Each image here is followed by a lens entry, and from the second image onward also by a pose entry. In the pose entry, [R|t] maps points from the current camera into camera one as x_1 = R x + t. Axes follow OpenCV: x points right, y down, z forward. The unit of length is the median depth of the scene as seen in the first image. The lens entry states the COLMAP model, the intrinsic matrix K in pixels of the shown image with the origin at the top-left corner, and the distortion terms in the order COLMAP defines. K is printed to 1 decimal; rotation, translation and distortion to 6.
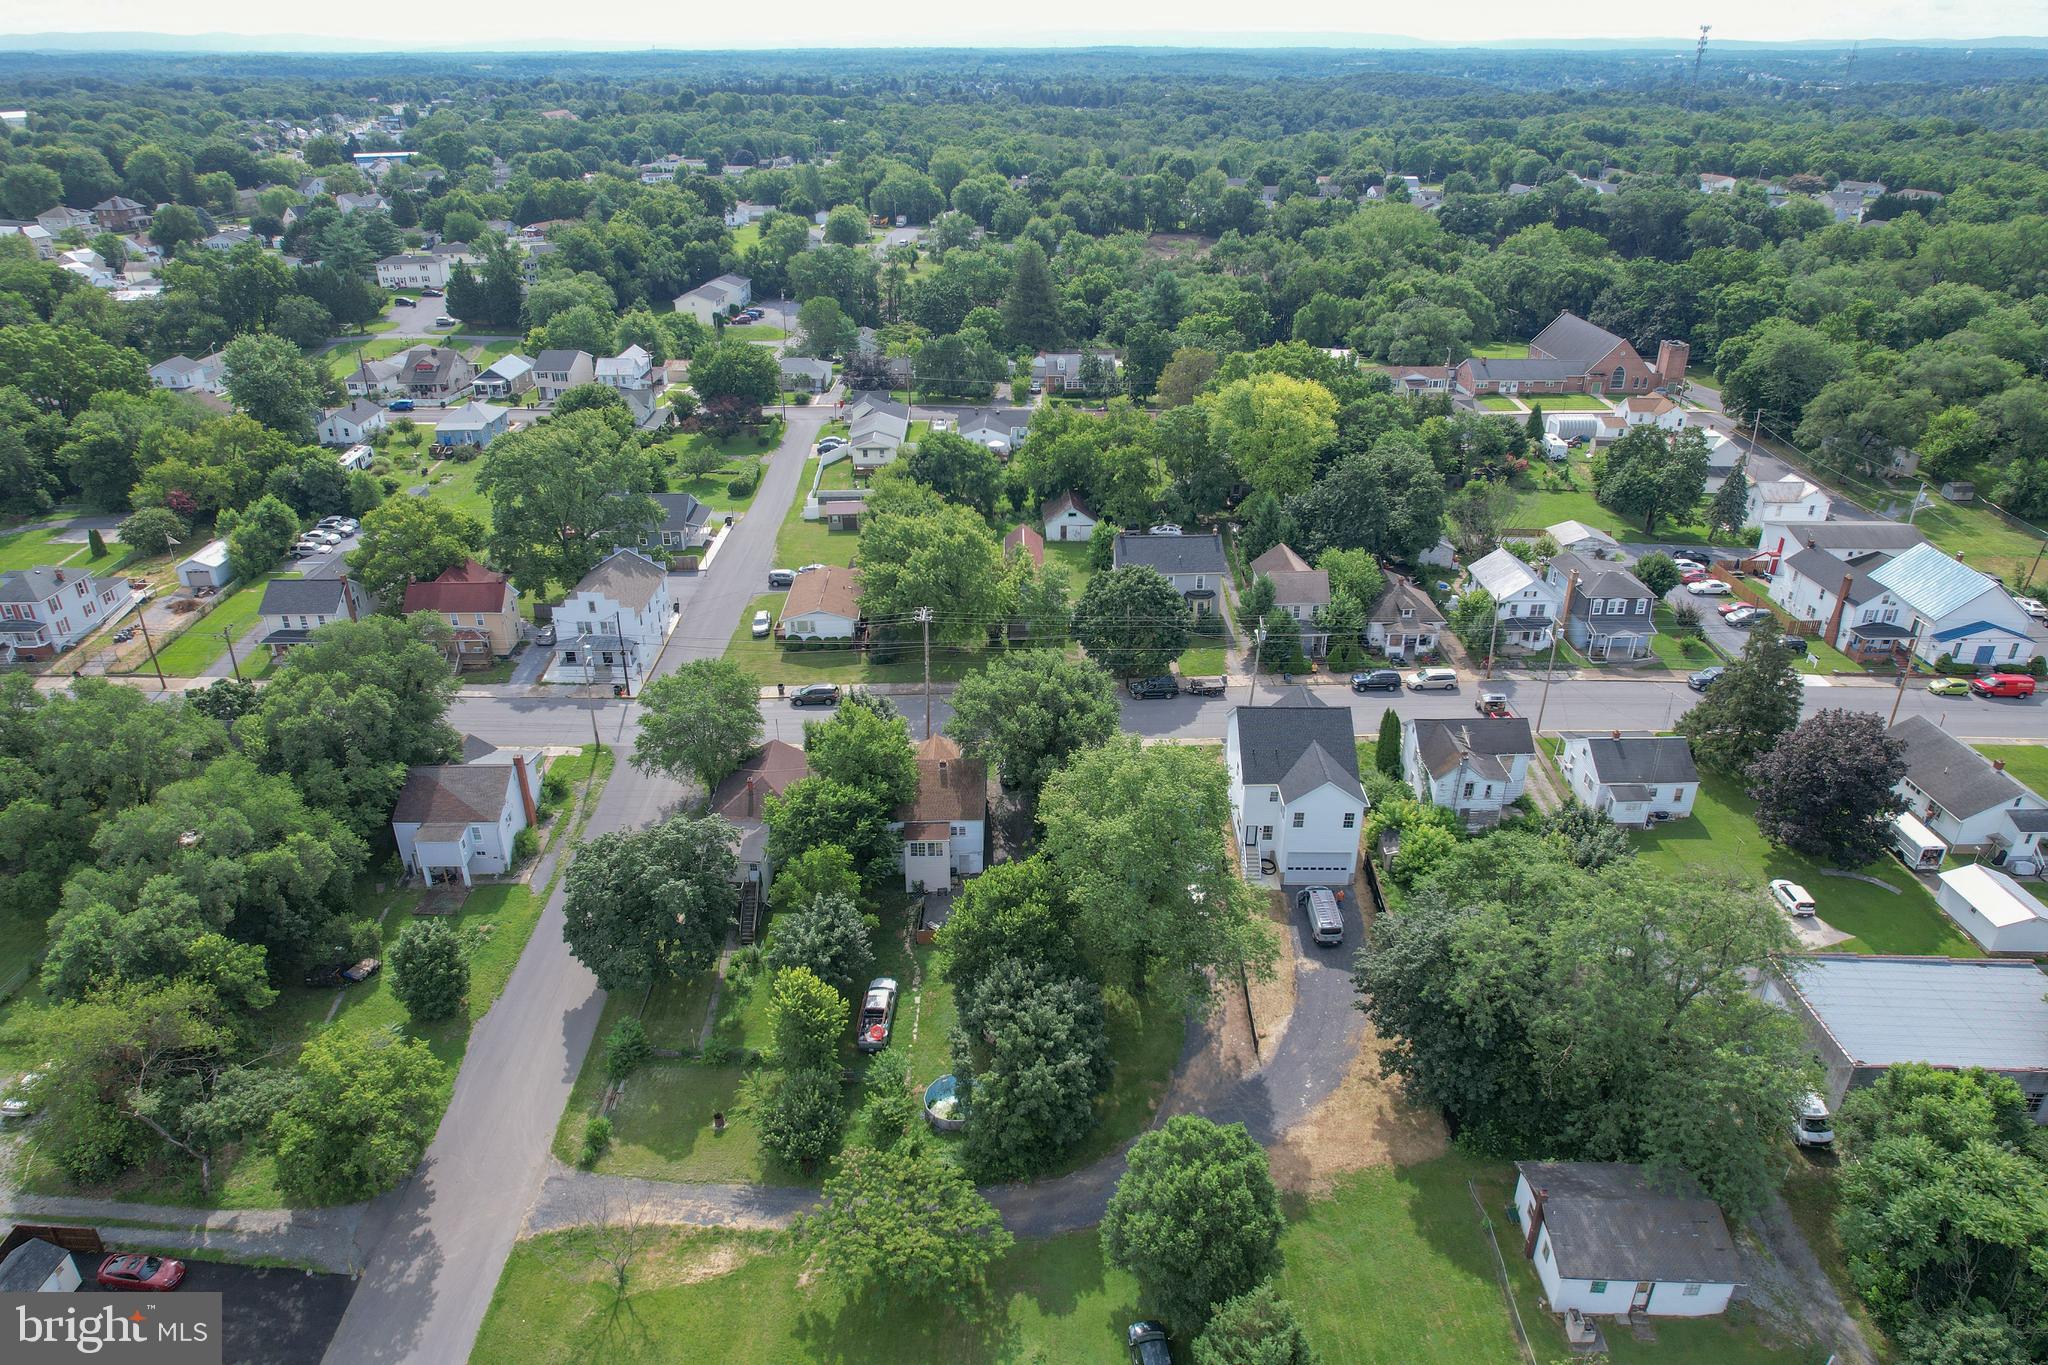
lens RADIAL K [[1290.6, 0, 1016.6], [0, 1290.6, 686.2], [0, 0, 1]] dist [-0.036674, 0.018461]
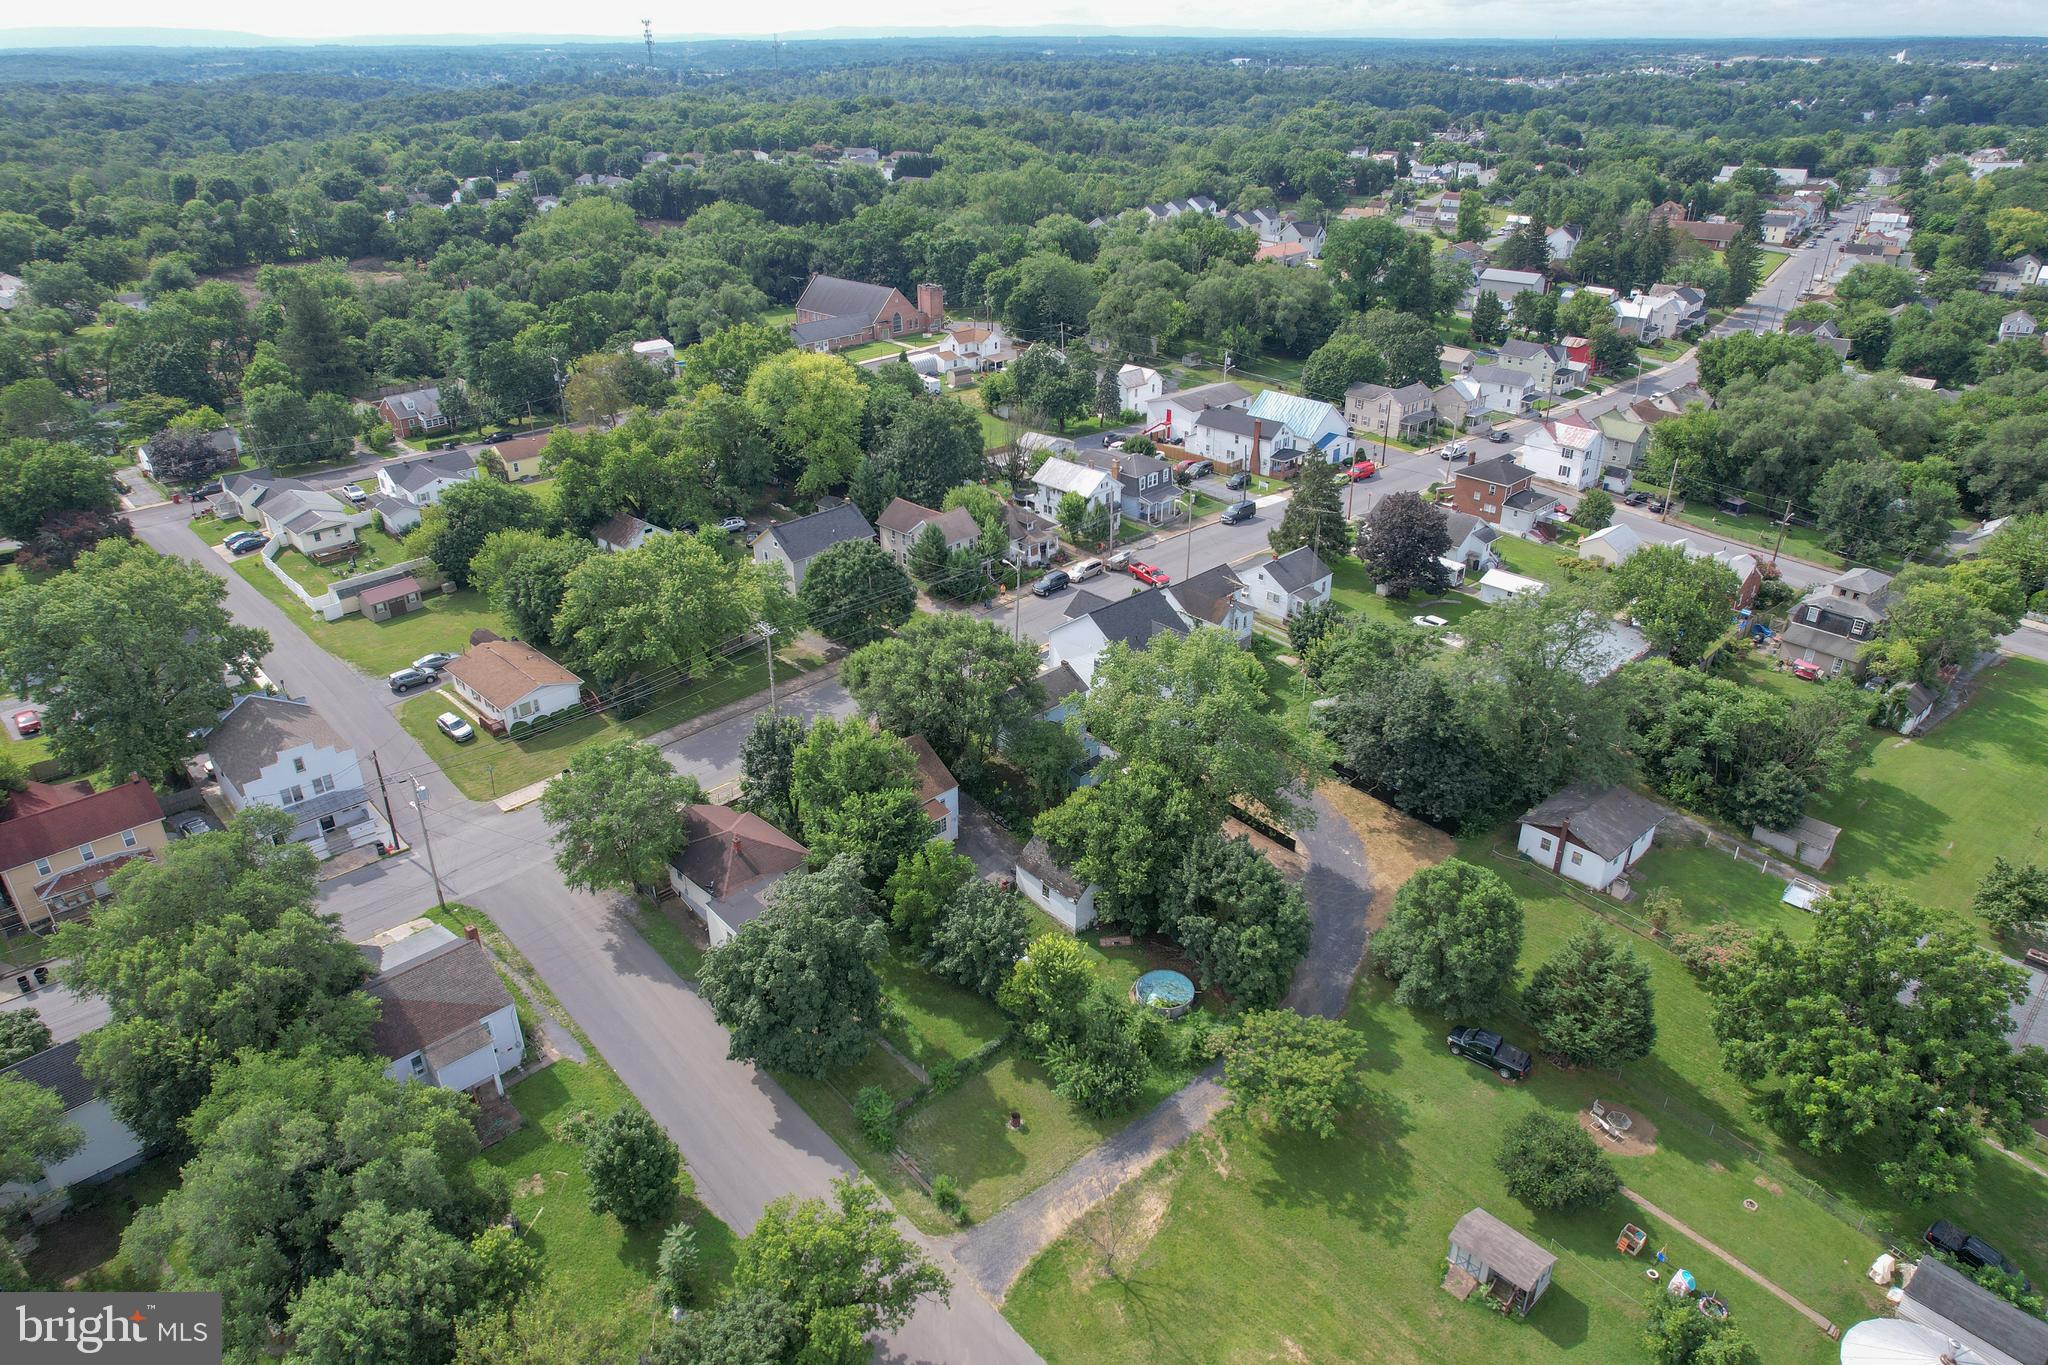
lens RADIAL K [[1290.6, 0, 1018.0], [0, 1290.6, 680.7], [0, 0, 1]] dist [-0.036674, 0.018461]
pose [[0.732609, -0.313847, 0.603973, -0.442333], [0.314925, 0.942952, 0.107995, -0.053799], [-0.603412, 0.111088, 0.789654, 0.108983]]
